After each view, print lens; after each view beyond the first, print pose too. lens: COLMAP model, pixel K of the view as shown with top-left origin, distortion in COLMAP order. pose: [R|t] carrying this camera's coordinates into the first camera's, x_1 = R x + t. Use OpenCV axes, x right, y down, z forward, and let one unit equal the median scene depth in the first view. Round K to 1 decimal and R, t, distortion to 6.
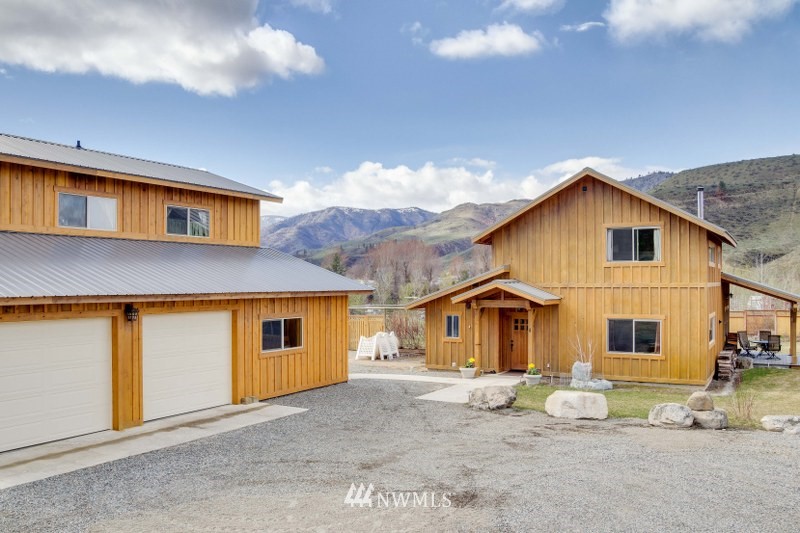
lens RADIAL K [[697.5, 0, 400.0], [0, 697.5, 266.5], [0, 0, 1]] dist [-0.102426, 0.077198]
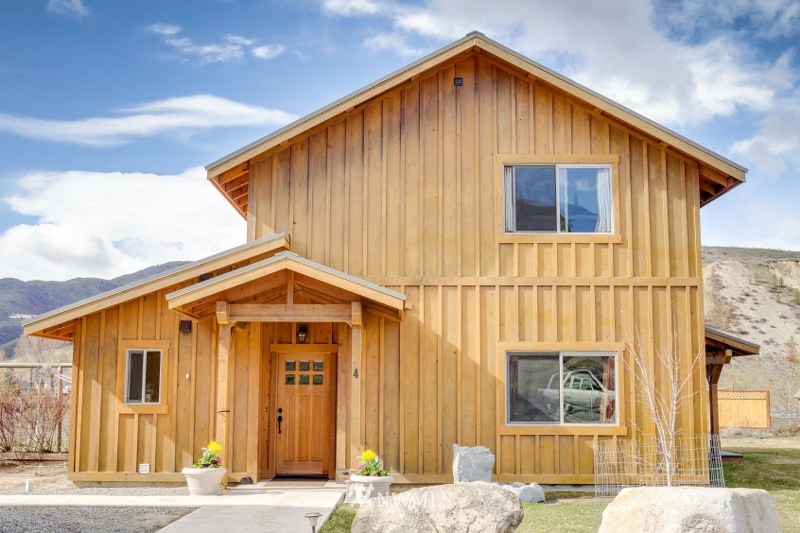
lens RADIAL K [[925.5, 0, 400.0], [0, 925.5, 266.5], [0, 0, 1]] dist [-0.023266, -0.013242]
pose [[0.876244, 0.069578, 0.476817, -0.065655], [-0.014572, 0.992894, -0.118107, 0.090291], [-0.481646, 0.096542, 0.871032, 0.464769]]
